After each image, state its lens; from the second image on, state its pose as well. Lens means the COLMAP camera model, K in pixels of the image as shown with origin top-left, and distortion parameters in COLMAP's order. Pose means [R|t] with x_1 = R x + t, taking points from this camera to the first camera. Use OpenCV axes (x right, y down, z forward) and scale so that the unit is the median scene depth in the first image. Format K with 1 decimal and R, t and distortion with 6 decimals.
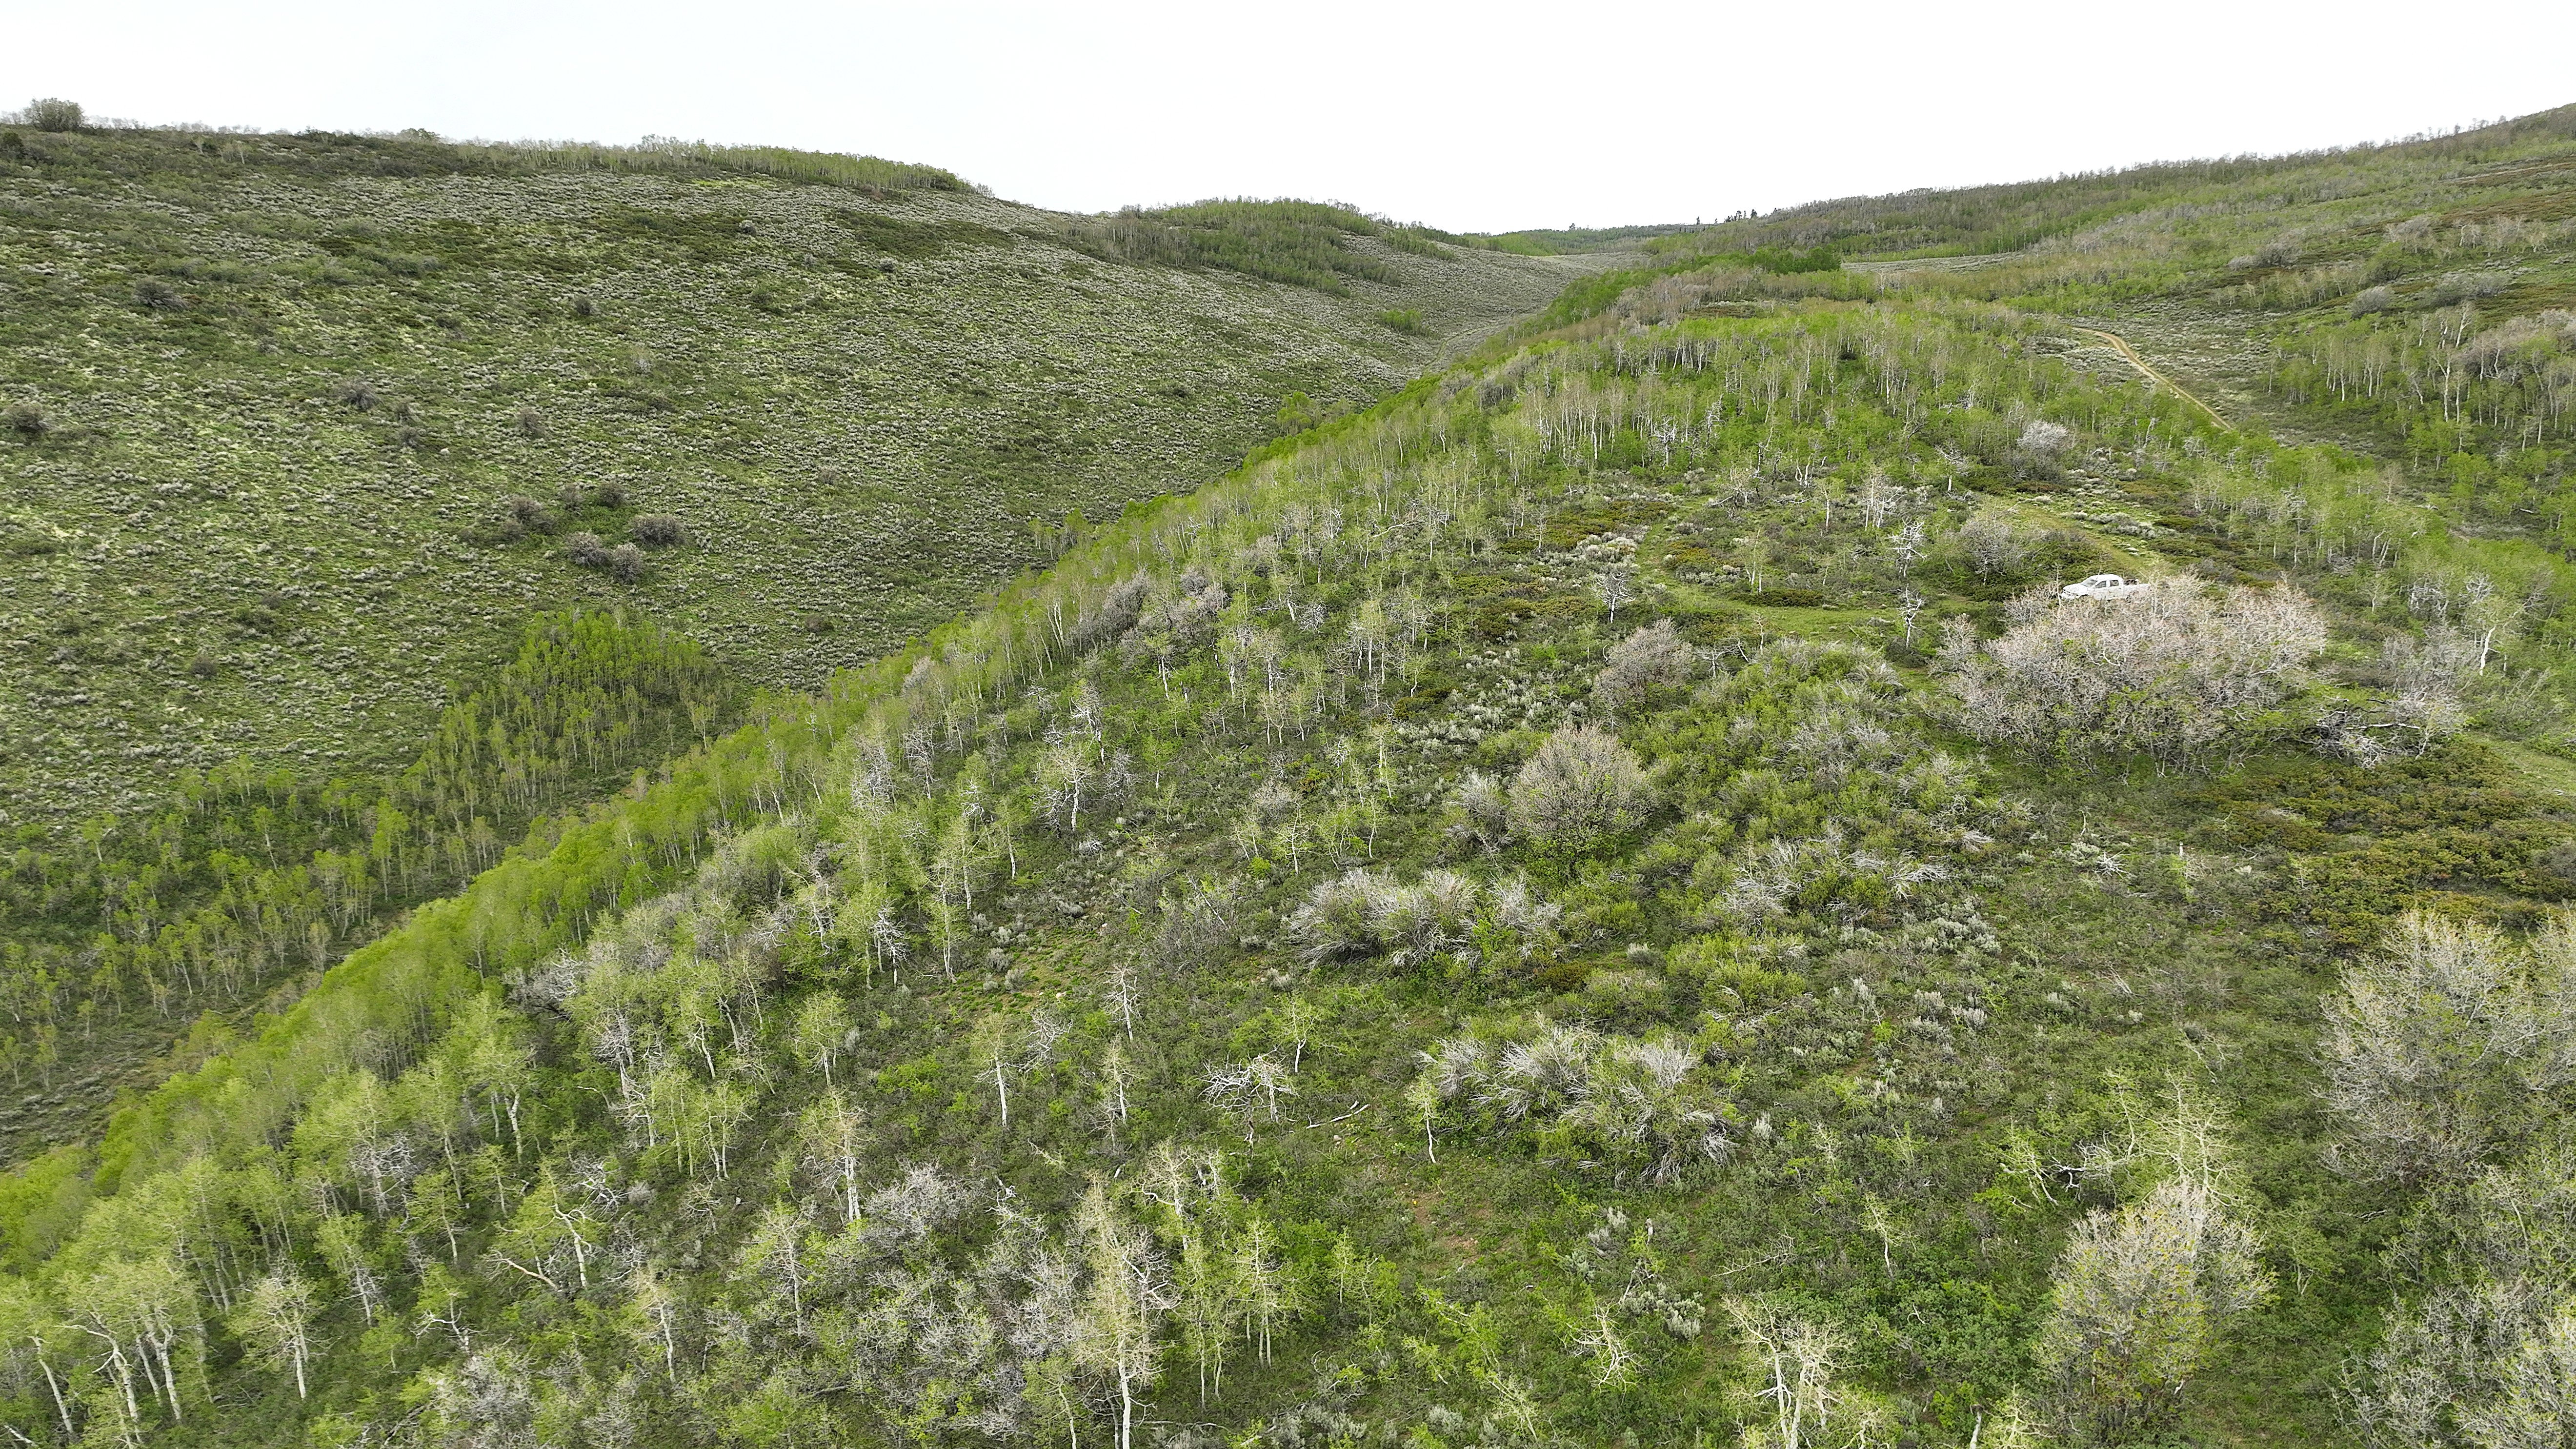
lens RADIAL K [[1819.8, 0, 1281.8], [0, 1819.8, 719.0], [0, 0, 1]] dist [-0.002000, 0.018120]
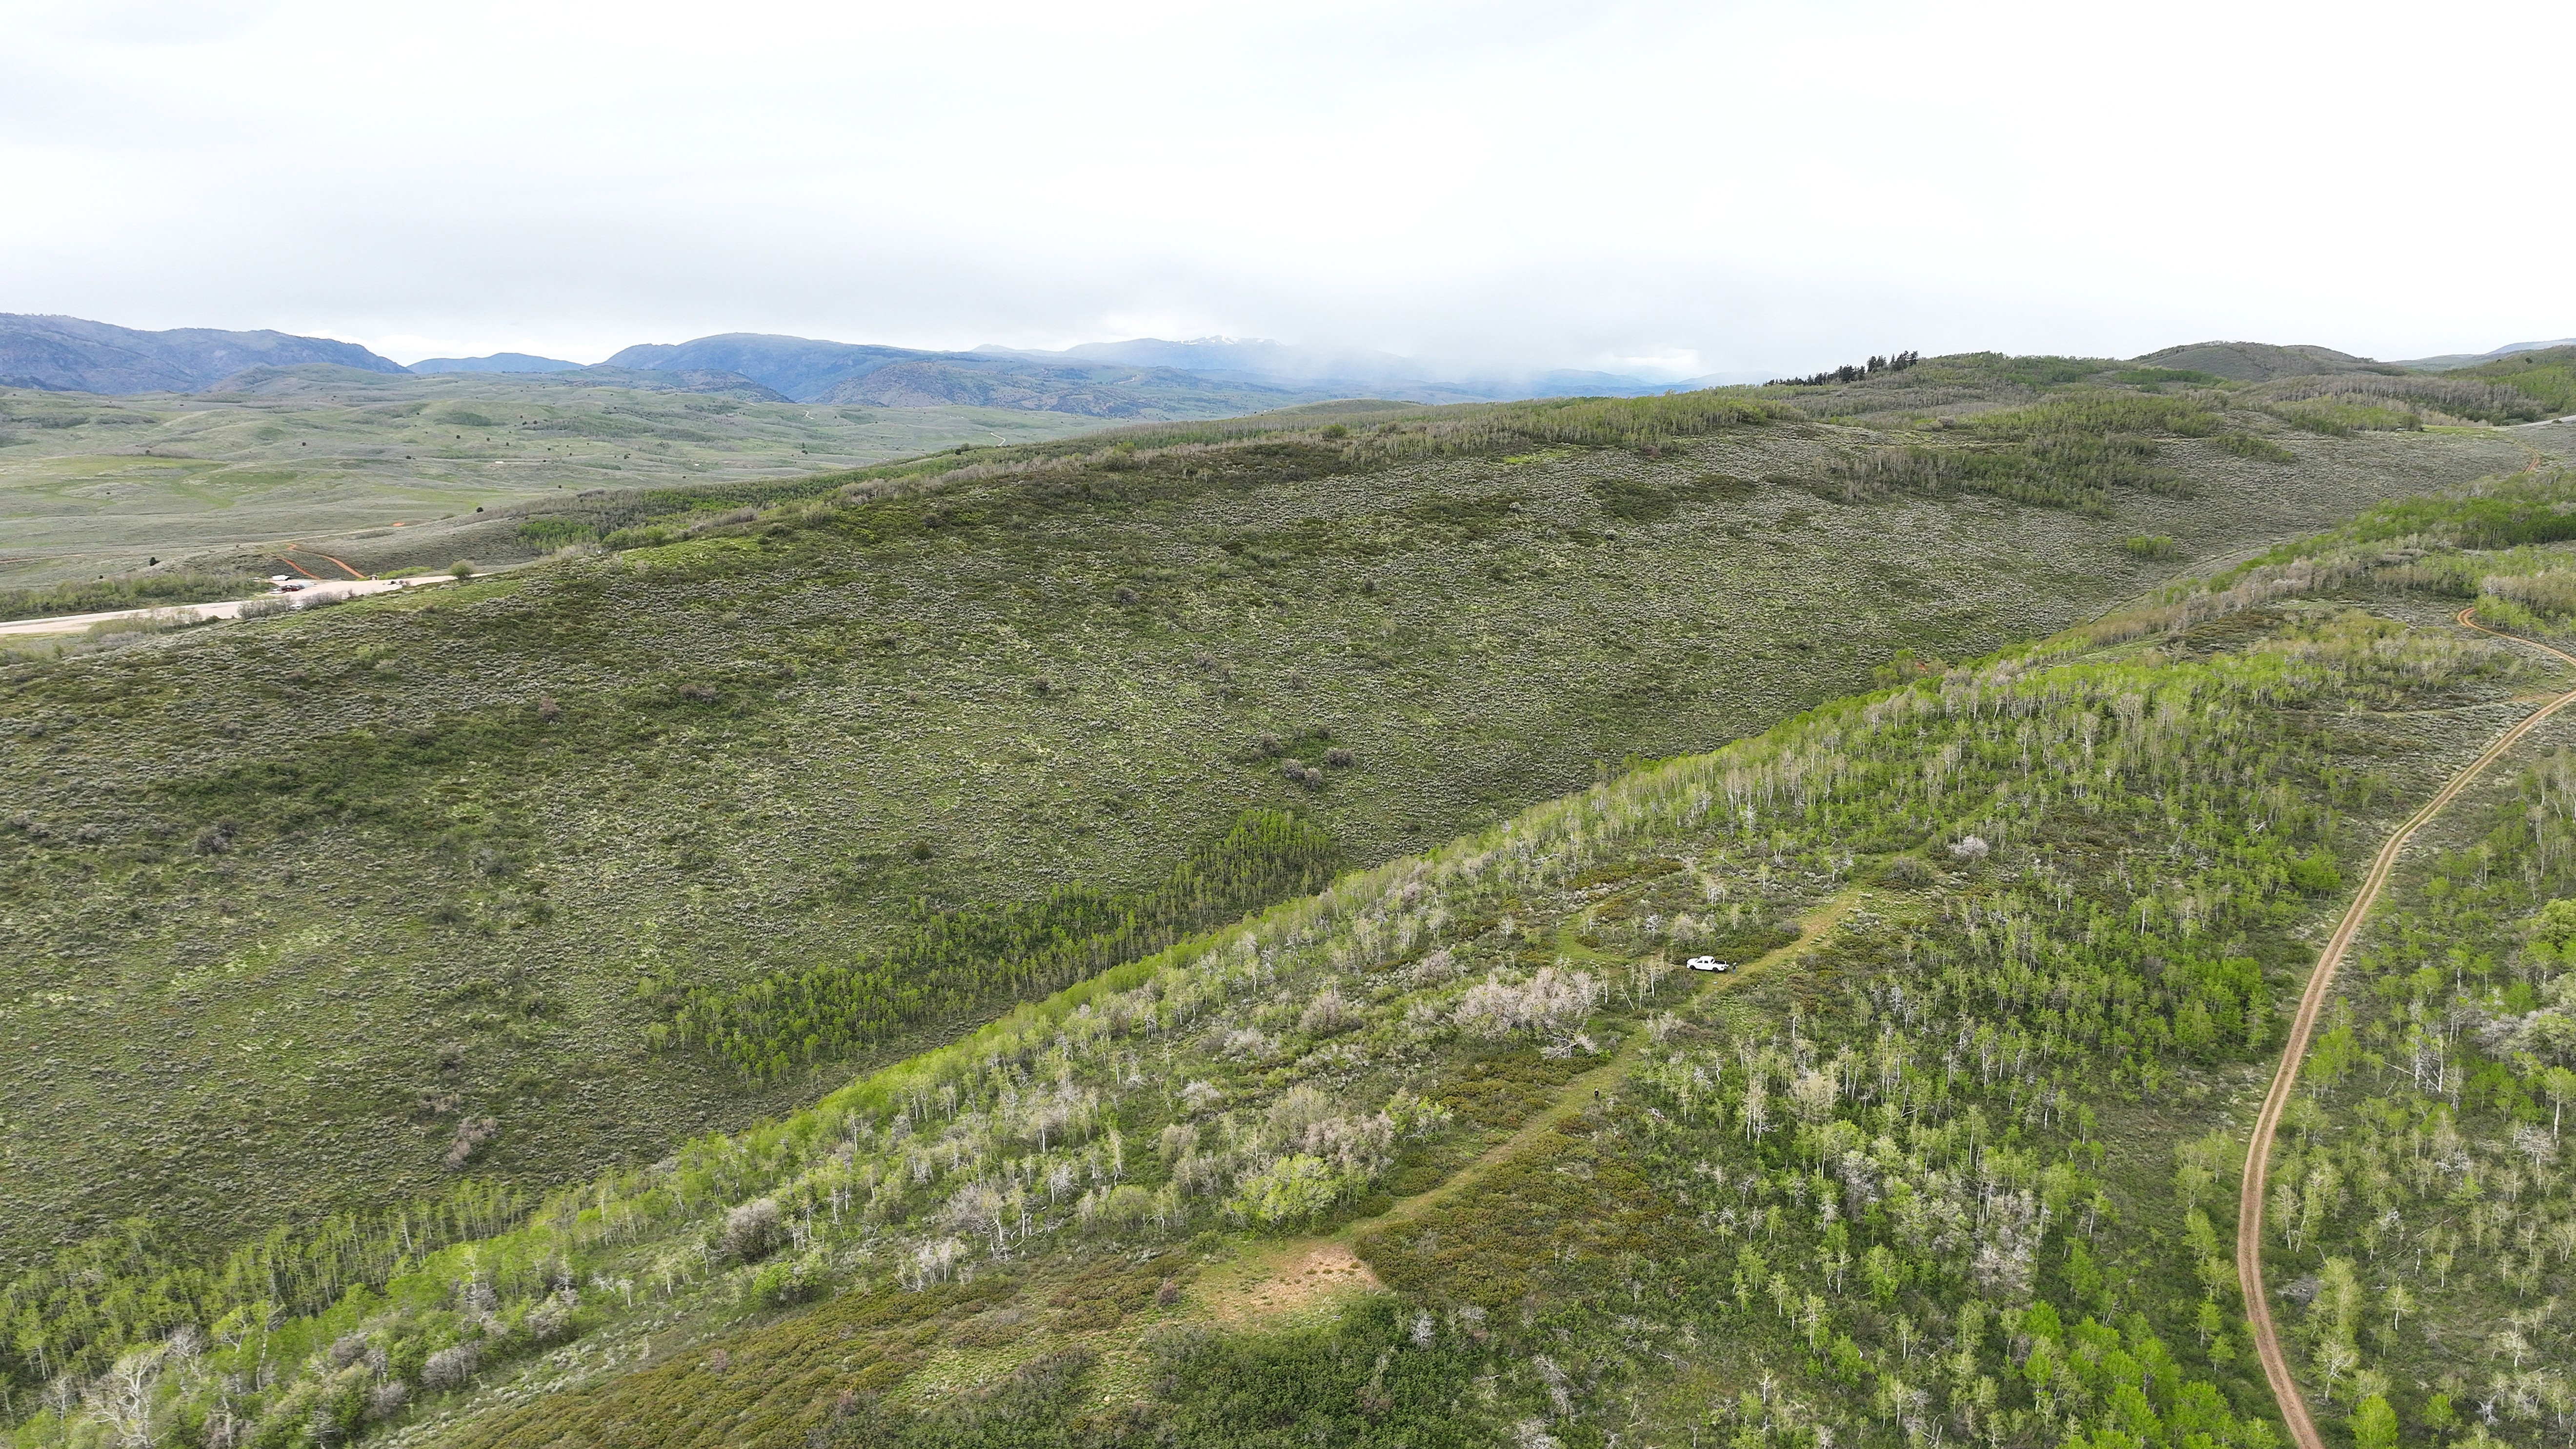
lens RADIAL K [[1819.8, 0, 1281.9], [0, 1819.8, 718.8], [0, 0, 1]] dist [-0.002000, 0.018120]
pose [[0.849295, 0.095922, -0.519131, 0.442809], [-0.114137, 0.993460, -0.003163, -0.116061], [0.515433, 0.061938, 0.854689, -0.435072]]
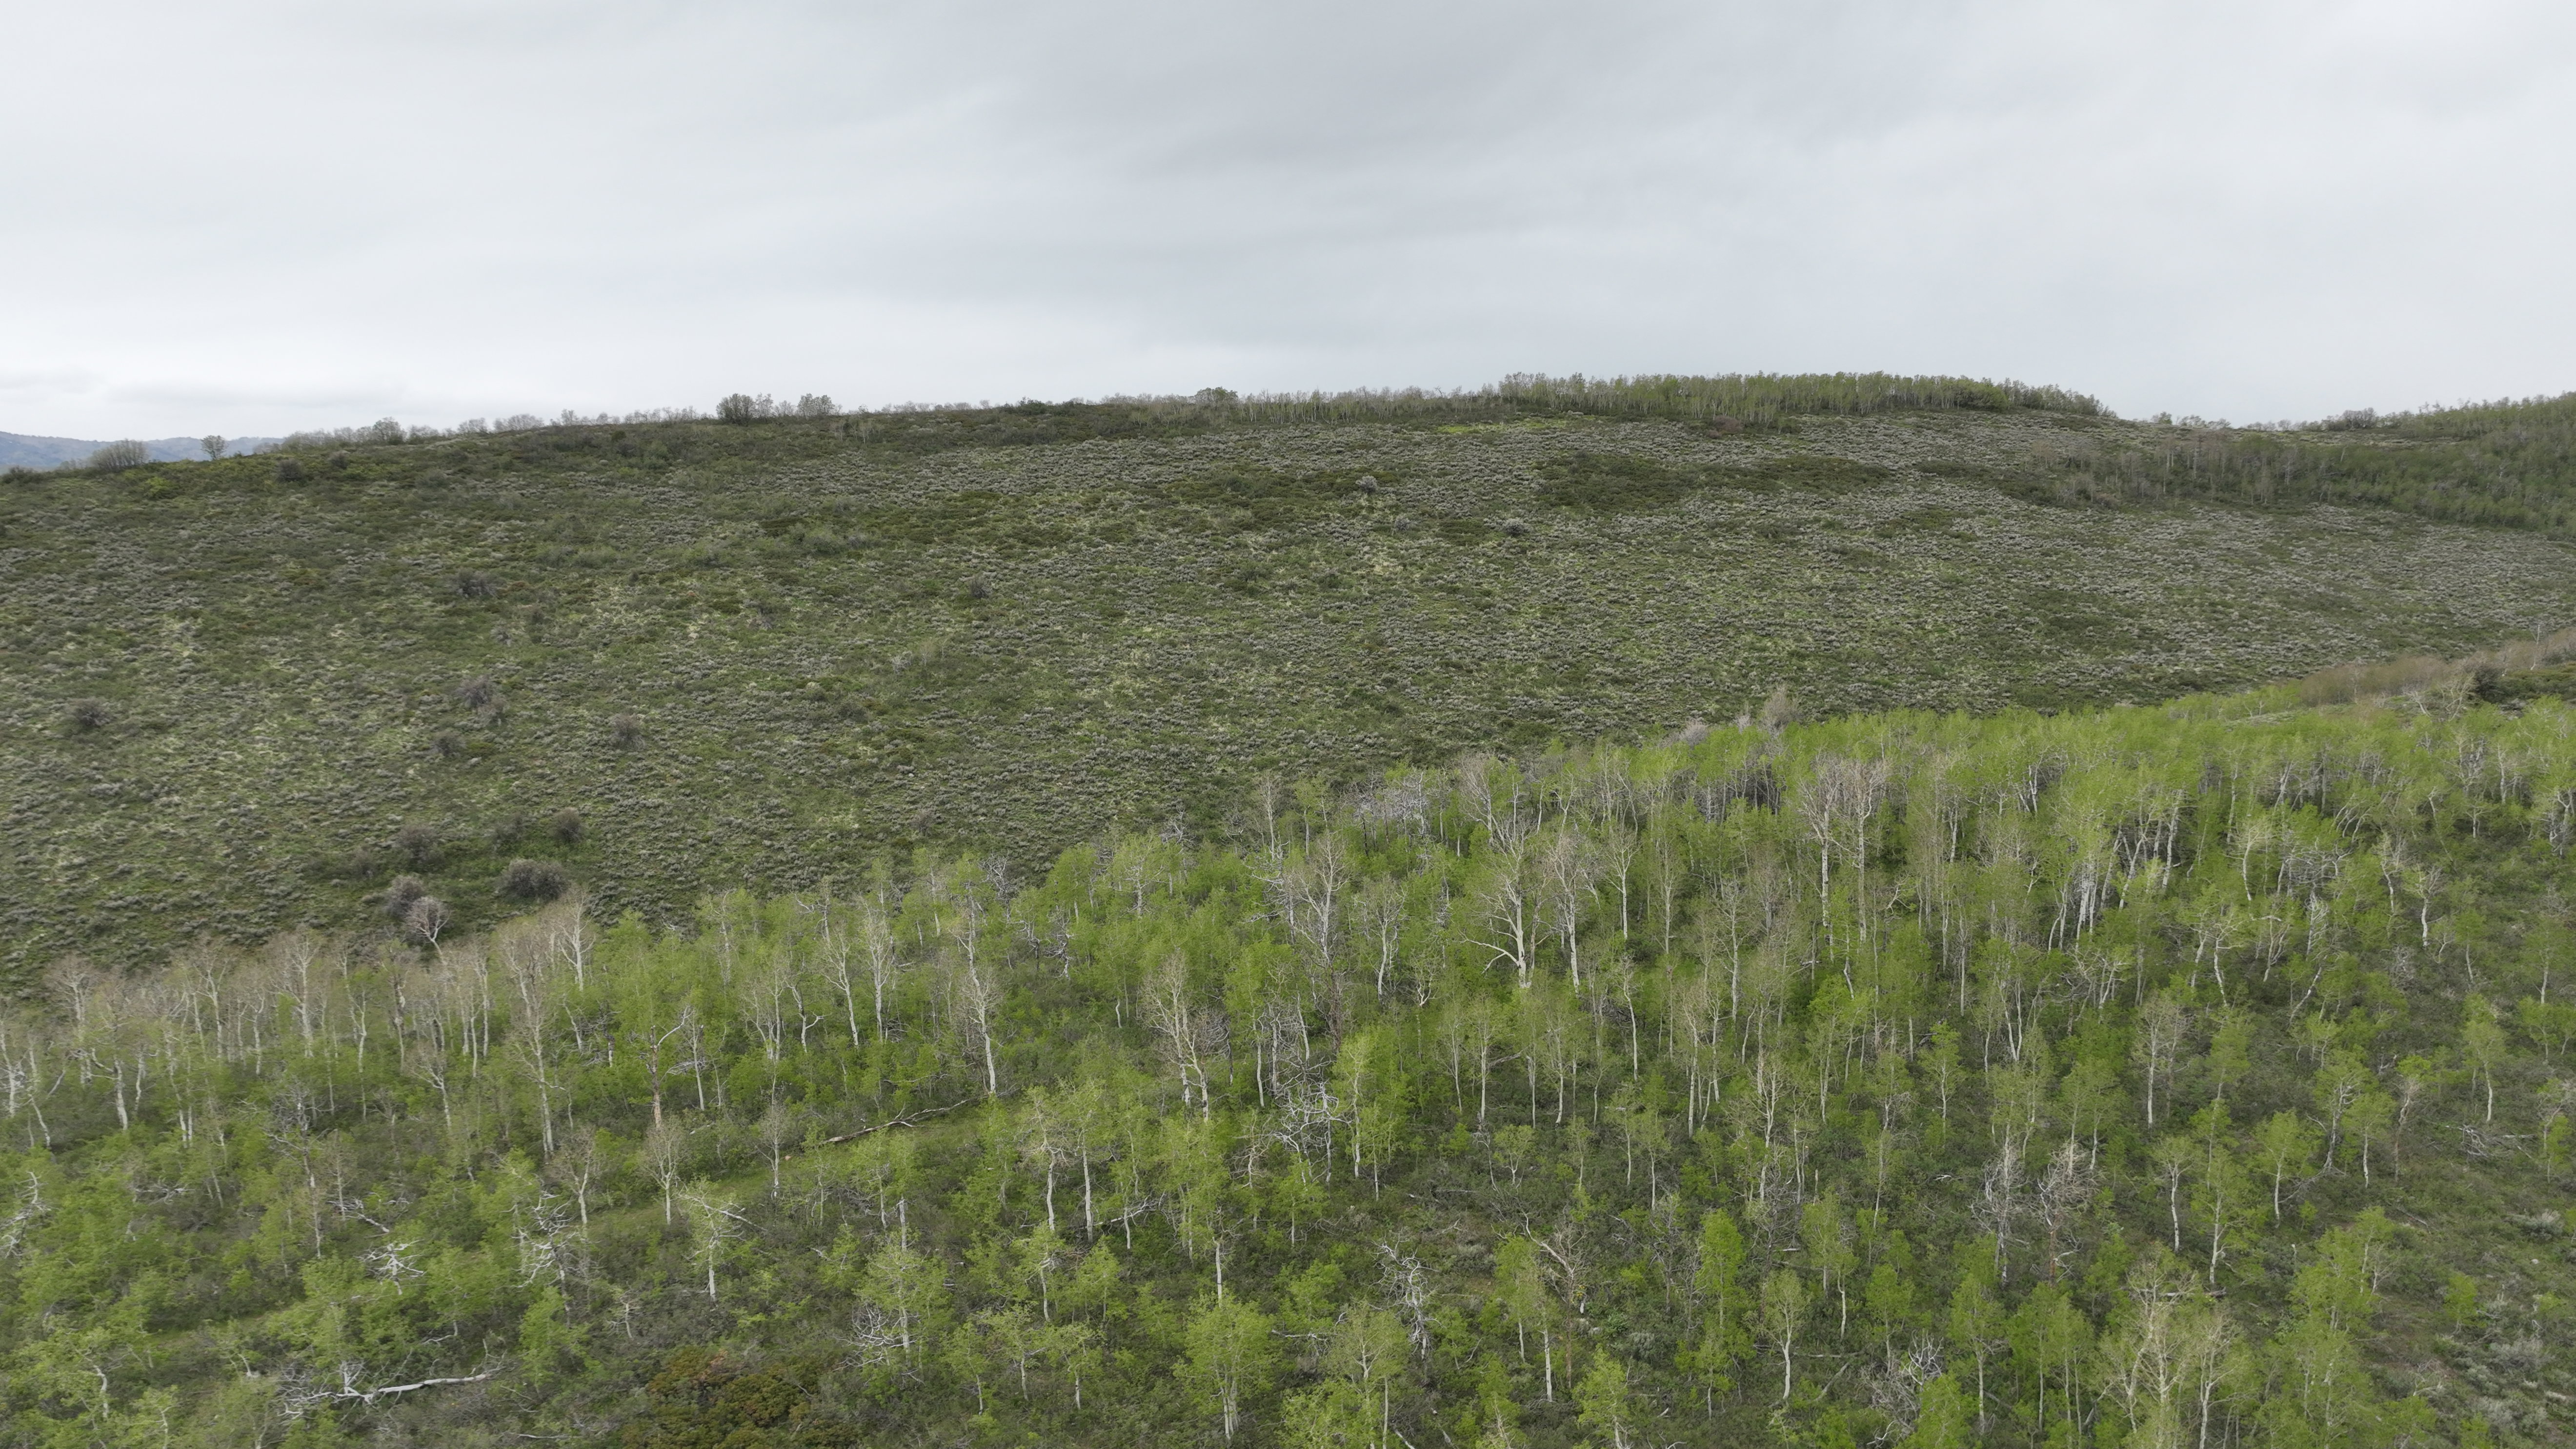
lens RADIAL K [[1819.8, 0, 1286.7], [0, 1819.8, 711.2], [0, 0, 1]] dist [-0.002000, 0.018120]
pose [[0.664262, 0.076081, -0.743618, 0.453138], [-0.160814, 0.986058, -0.042767, -0.180738], [0.729996, 0.147993, 0.667236, 0.619726]]
